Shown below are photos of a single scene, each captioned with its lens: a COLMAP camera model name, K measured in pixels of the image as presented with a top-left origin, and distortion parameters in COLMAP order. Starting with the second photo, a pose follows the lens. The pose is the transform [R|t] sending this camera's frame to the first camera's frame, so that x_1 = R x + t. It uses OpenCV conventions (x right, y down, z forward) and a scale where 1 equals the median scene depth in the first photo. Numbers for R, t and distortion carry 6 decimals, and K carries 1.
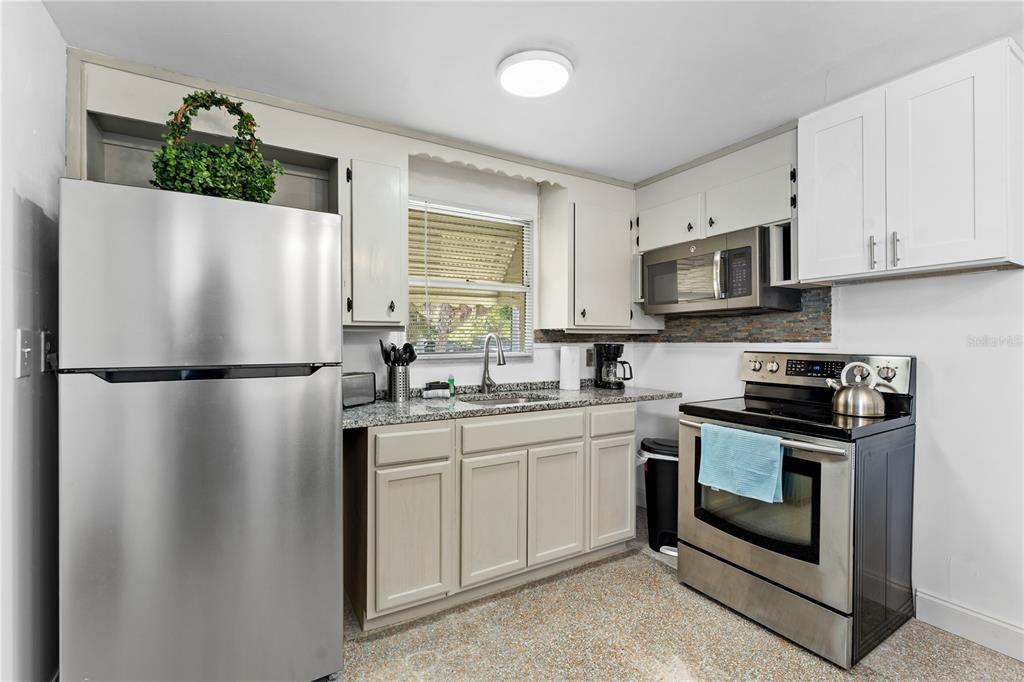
lens RADIAL K [[457.2, 0, 507.8], [0, 457.2, 341.5], [0, 0, 1]] dist [-0.000387, -0.000086]
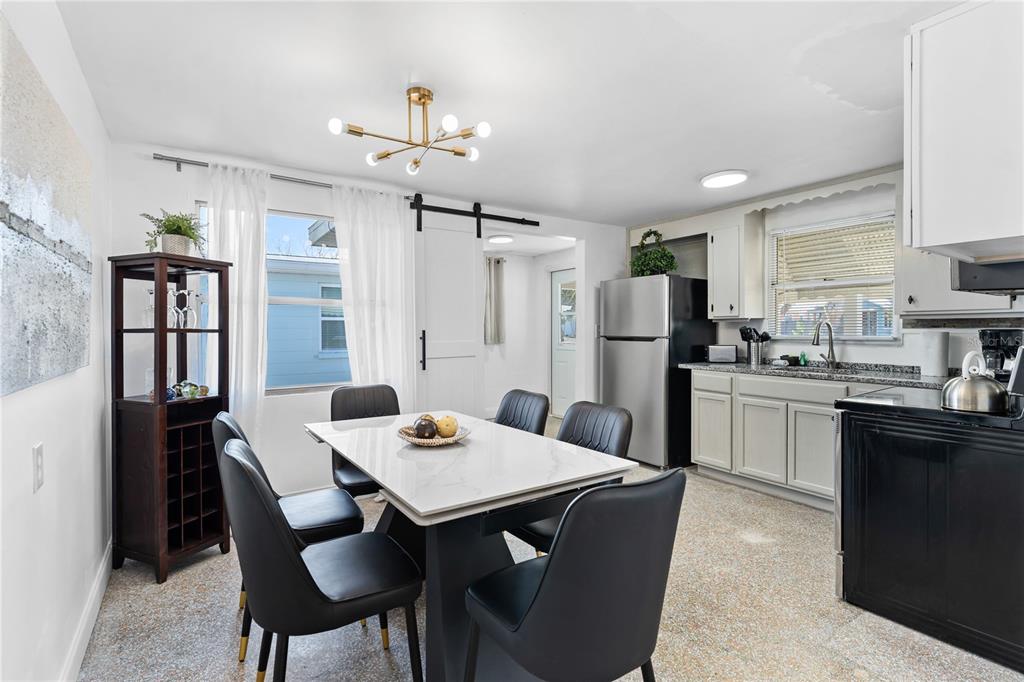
lens RADIAL K [[468.9, 0, 514.8], [0, 468.9, 330.3], [0, 0, 1]] dist [0.001030, 0.000101]
pose [[0.074842, 0.002753, -0.997192, 1.331306], [0.001567, 0.999995, 0.002878, 0.003966], [0.997194, -0.001778, 0.074838, 0.036847]]
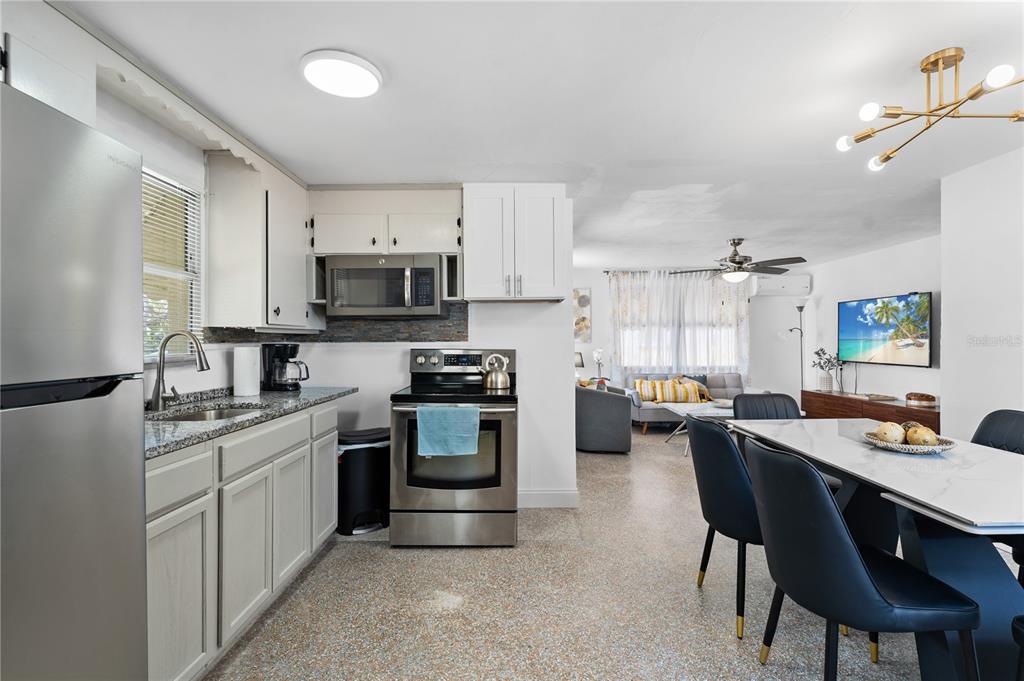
lens RADIAL K [[457.2, 0, 507.8], [0, 457.2, 341.0], [0, 0, 1]] dist [-0.000387, -0.000086]
pose [[0.524566, -0.001198, 0.851369, -0.441197], [0.002939, 0.999996, -0.000404, 0.000957], [-0.851365, 0.002714, 0.524567, 0.125531]]
